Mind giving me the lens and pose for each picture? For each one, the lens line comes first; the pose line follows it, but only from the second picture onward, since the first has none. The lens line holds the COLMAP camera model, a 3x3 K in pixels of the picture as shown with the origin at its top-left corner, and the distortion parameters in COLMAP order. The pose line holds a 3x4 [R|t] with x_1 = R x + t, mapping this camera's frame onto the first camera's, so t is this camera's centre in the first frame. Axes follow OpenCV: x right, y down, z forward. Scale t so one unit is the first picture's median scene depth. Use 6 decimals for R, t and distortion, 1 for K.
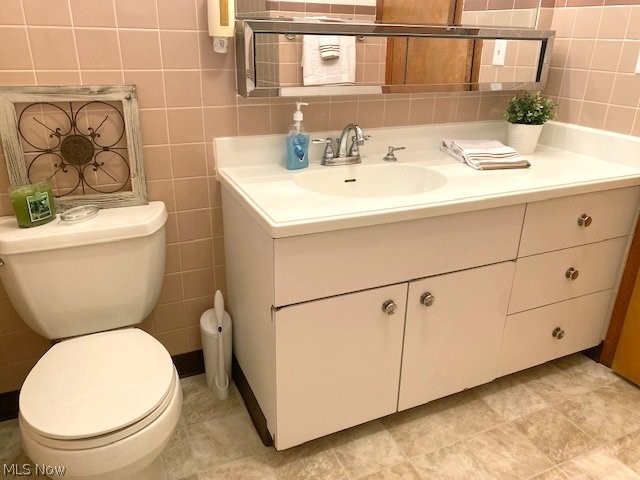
lens RADIAL K [[483.7, 0, 320.0], [0, 483.7, 240.0], [0, 0, 1]] dist [0.006518, -0.023985]
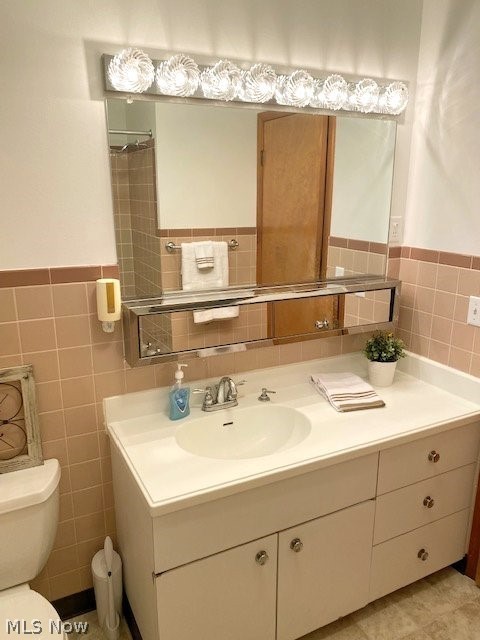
lens RADIAL K [[483.7, 0, 248.2], [0, 483.7, 318.7], [0, 0, 1]] dist [0.006518, -0.023985]
pose [[0.998427, -0.028691, 0.048167, 0.062611], [0.034528, 0.991544, -0.125093, -0.224572], [-0.044171, 0.126559, 0.990975, -0.142591]]
